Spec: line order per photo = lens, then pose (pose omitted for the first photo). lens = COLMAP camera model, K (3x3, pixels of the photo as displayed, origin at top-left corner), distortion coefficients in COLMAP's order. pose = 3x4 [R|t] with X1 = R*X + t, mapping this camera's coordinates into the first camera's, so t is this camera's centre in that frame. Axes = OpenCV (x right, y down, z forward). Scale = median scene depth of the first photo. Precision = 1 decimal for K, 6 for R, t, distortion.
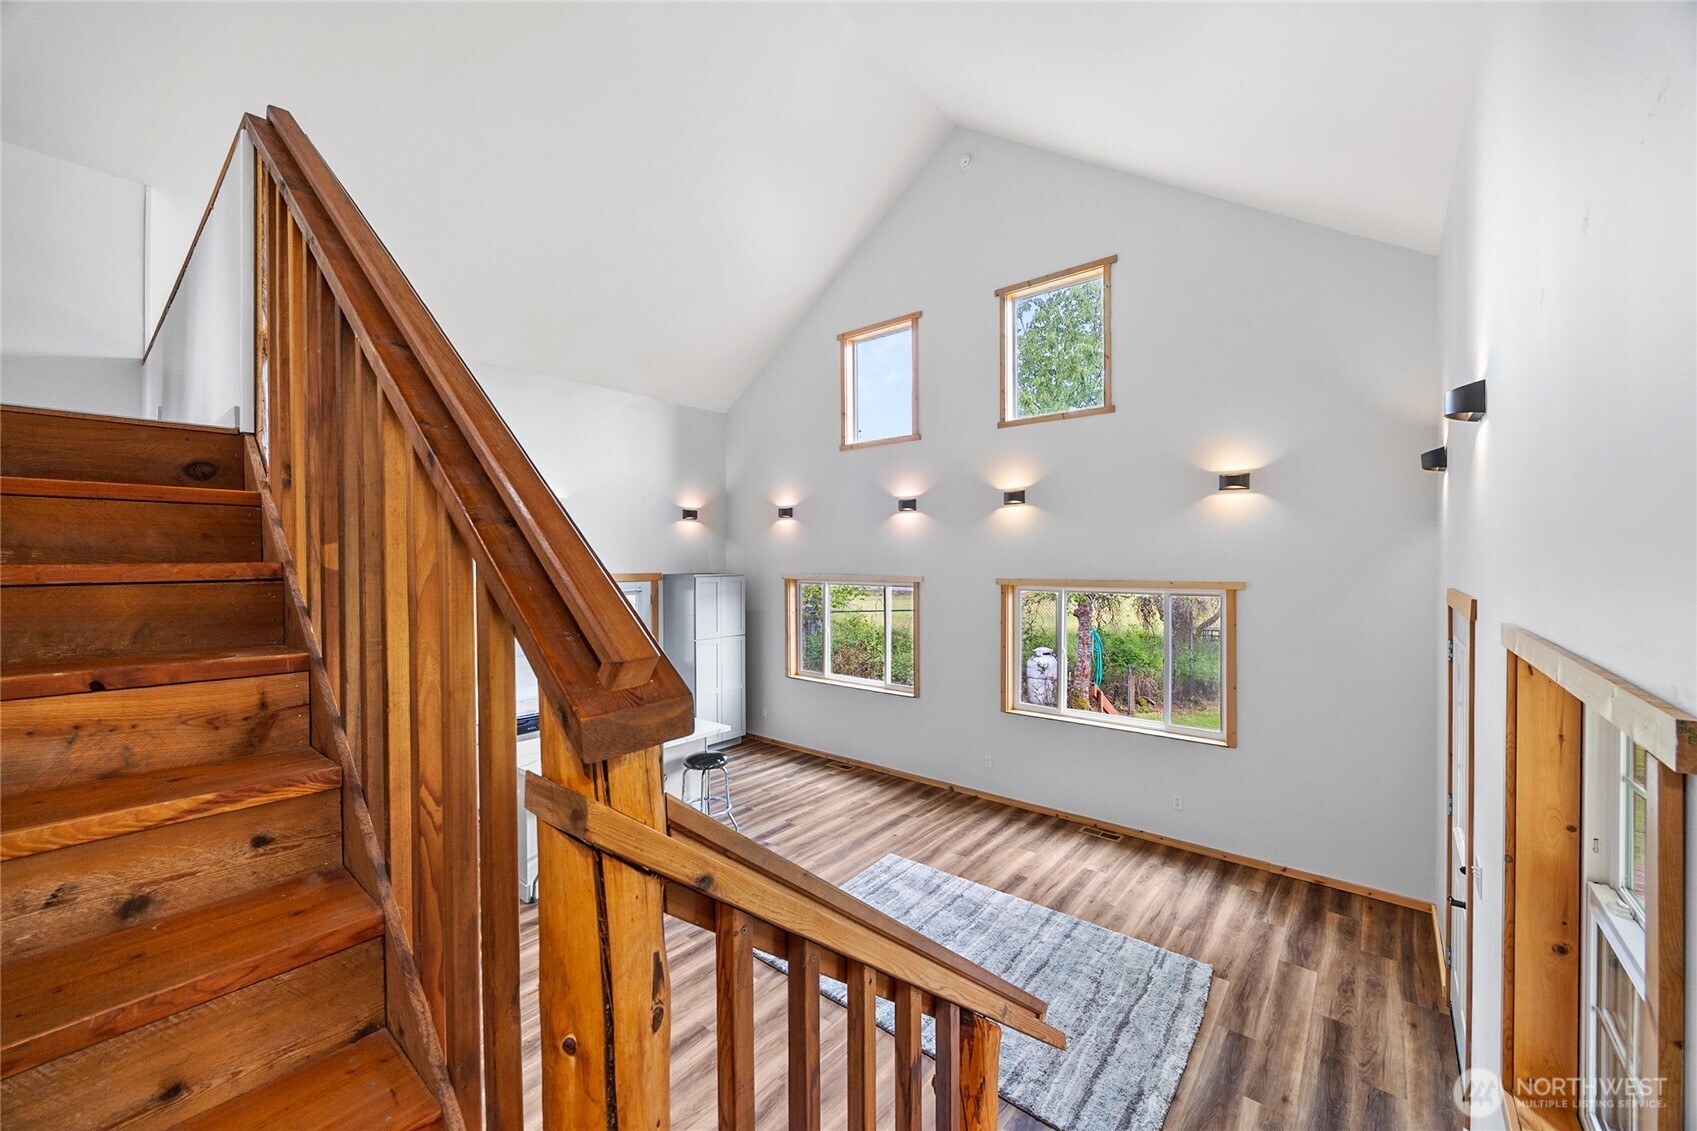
lens RADIAL K [[649.3, 0, 840.4], [0, 649.3, 556.2], [0, 0, 1]] dist [-0.002852, -0.000182]
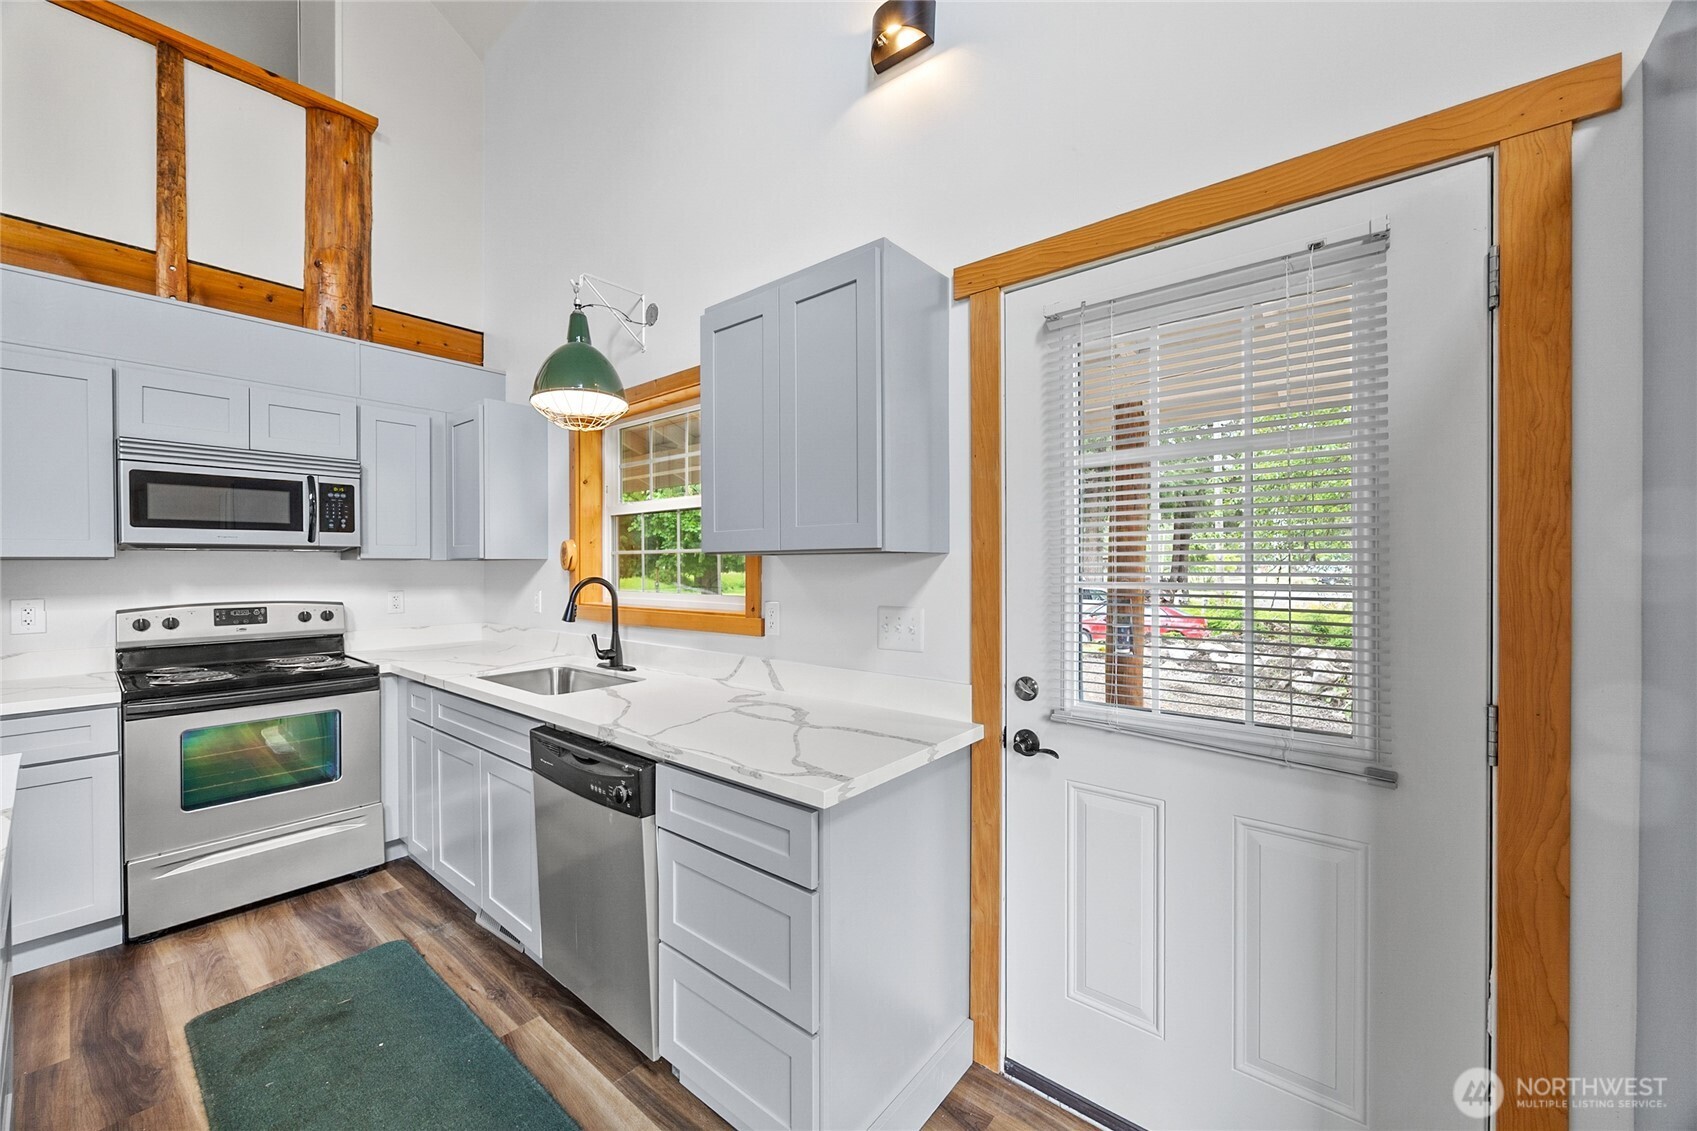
lens RADIAL K [[649.3, 0, 839.2], [0, 649.3, 566.7], [0, 0, 1]] dist [-0.002852, -0.000182]
pose [[0.001473, 0.012834, -0.999917, -0.216277], [0.005319, 0.999903, 0.012842, 0.186384], [0.999985, -0.005338, 0.001405, 1.252205]]
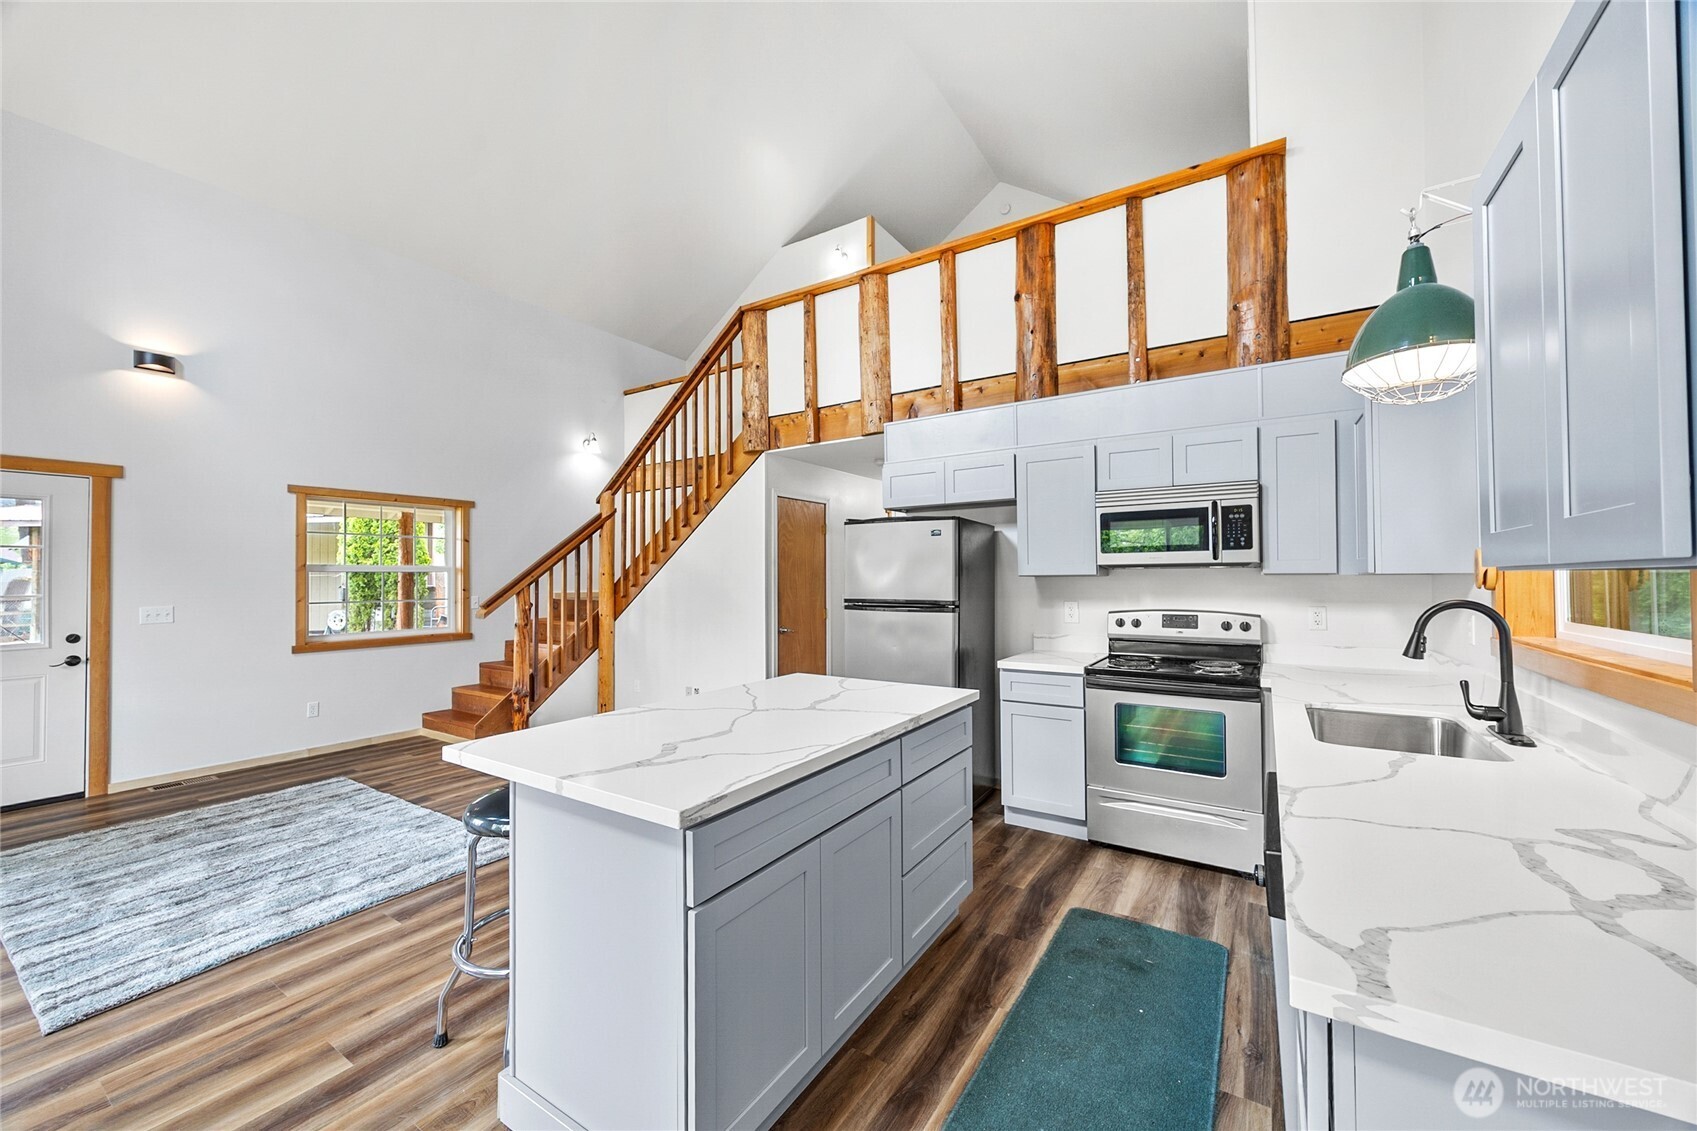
lens RADIAL K [[649.3, 0, 843.6], [0, 649.3, 565.9], [0, 0, 1]] dist [-0.002852, -0.000182]
pose [[-0.992601, 0.010844, -0.120940, -0.336101], [0.013252, 0.999729, -0.019126, 0.183308], [0.120700, -0.020587, -0.992476, 1.373641]]
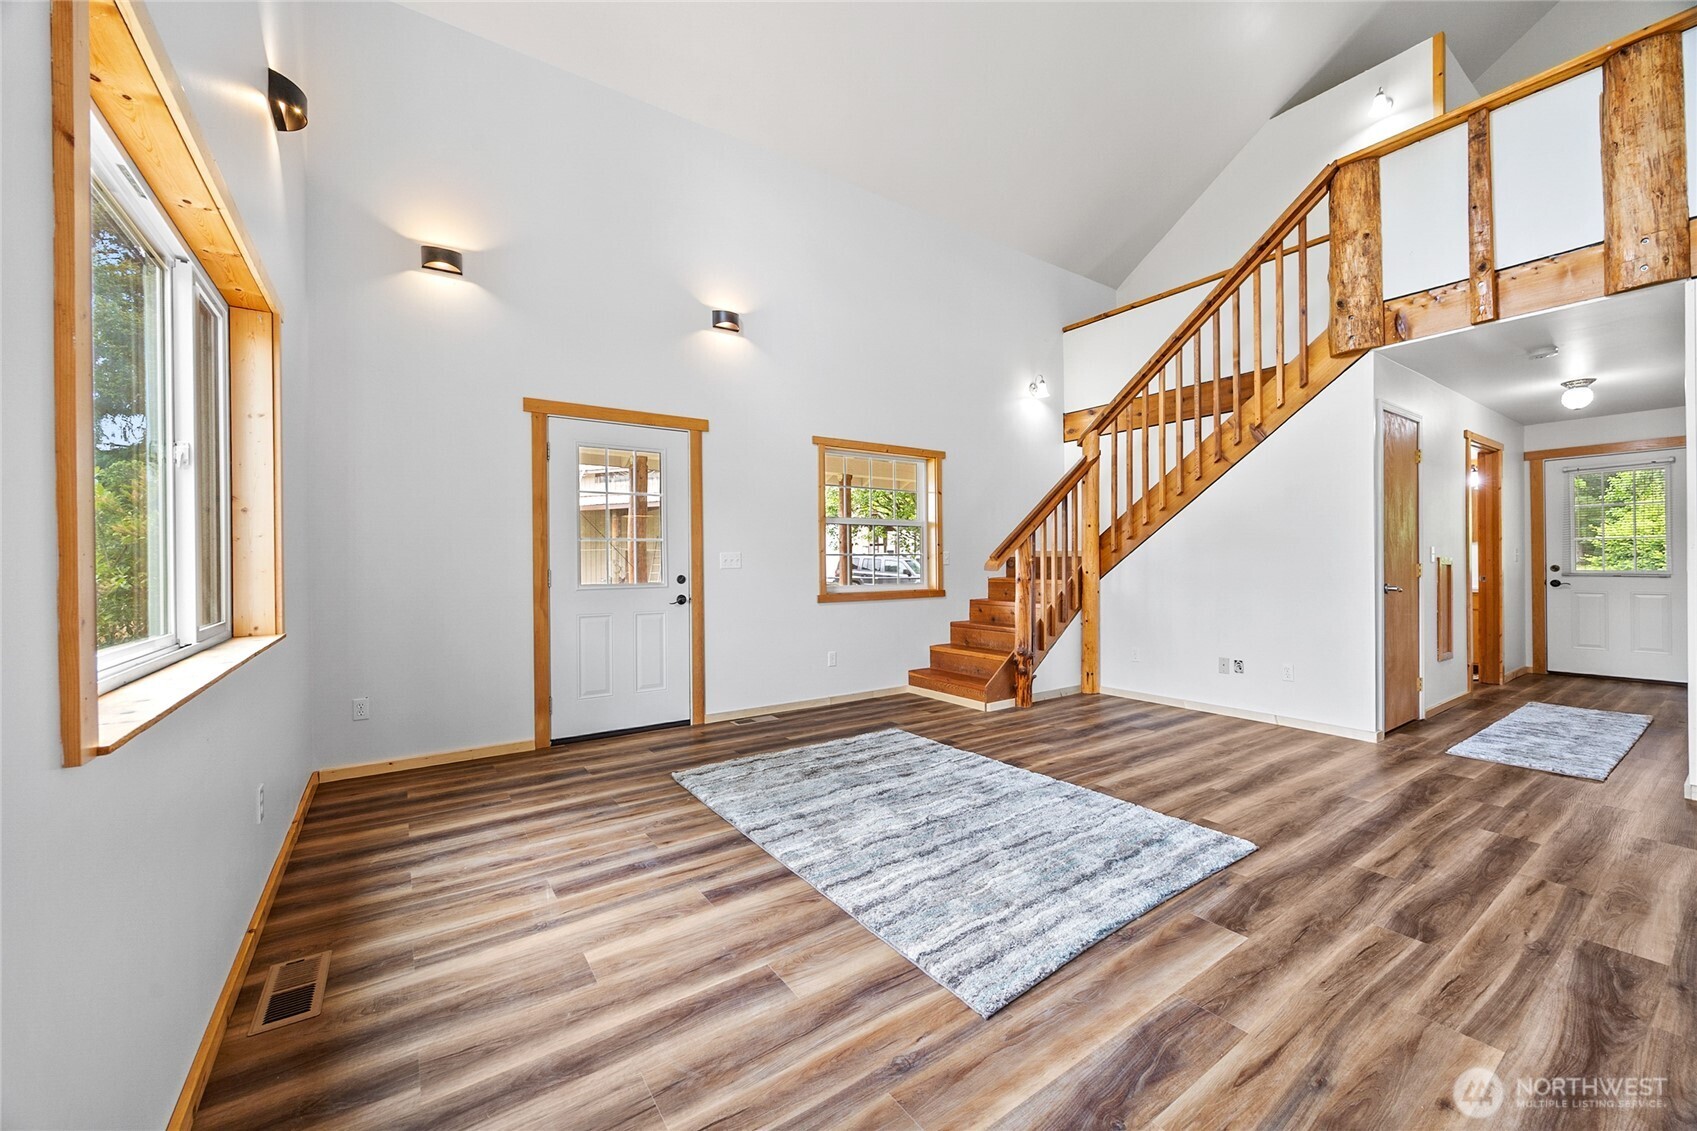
lens RADIAL K [[649.3, 0, 841.5], [0, 649.3, 563.6], [0, 0, 1]] dist [-0.002852, -0.000182]
pose [[-0.963121, 0.013535, 0.268728, 0.053675], [0.013498, 0.999907, -0.001985, 0.226855], [-0.268730, 0.001716, -0.963214, 1.255017]]
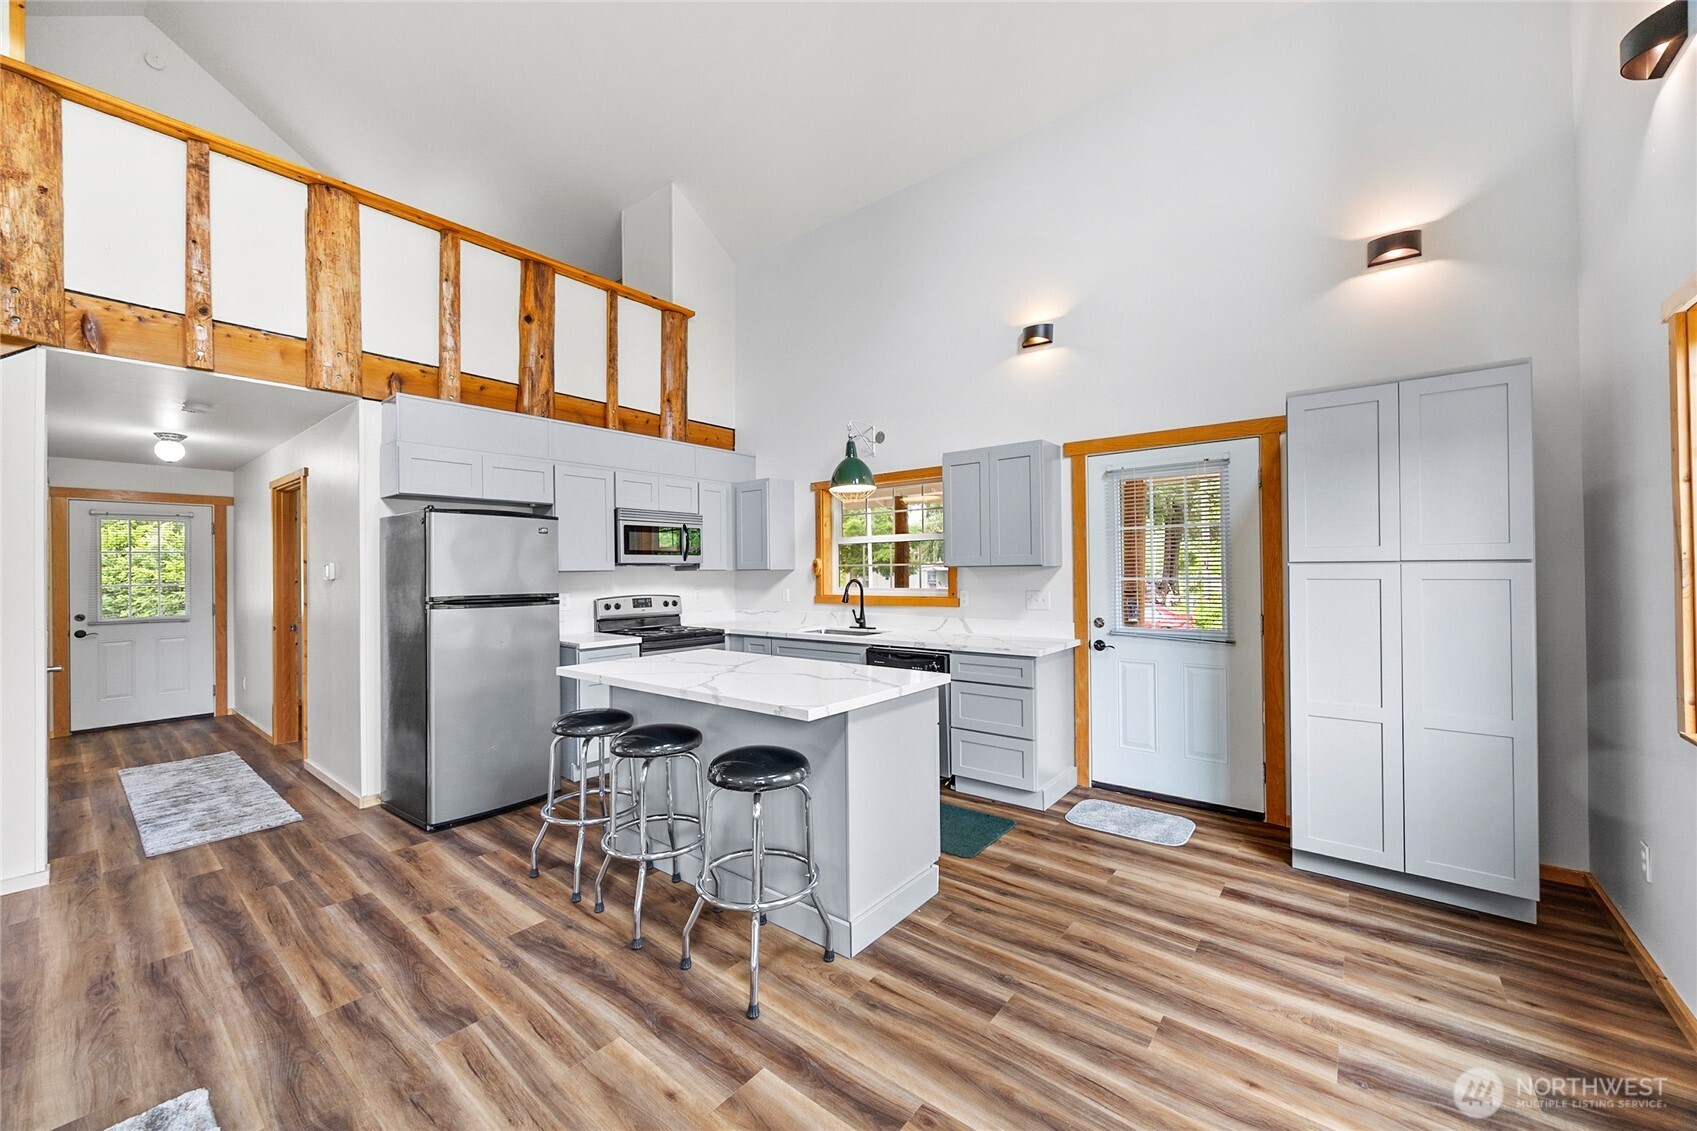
lens RADIAL K [[649.3, 0, 841.5], [0, 649.3, 565.3], [0, 0, 1]] dist [-0.002852, -0.000182]
pose [[0.014635, -0.001767, -0.999891, 0.216282], [0.012340, 0.999923, -0.001587, 0.181139], [0.999817, -0.012316, 0.014655, 1.035079]]
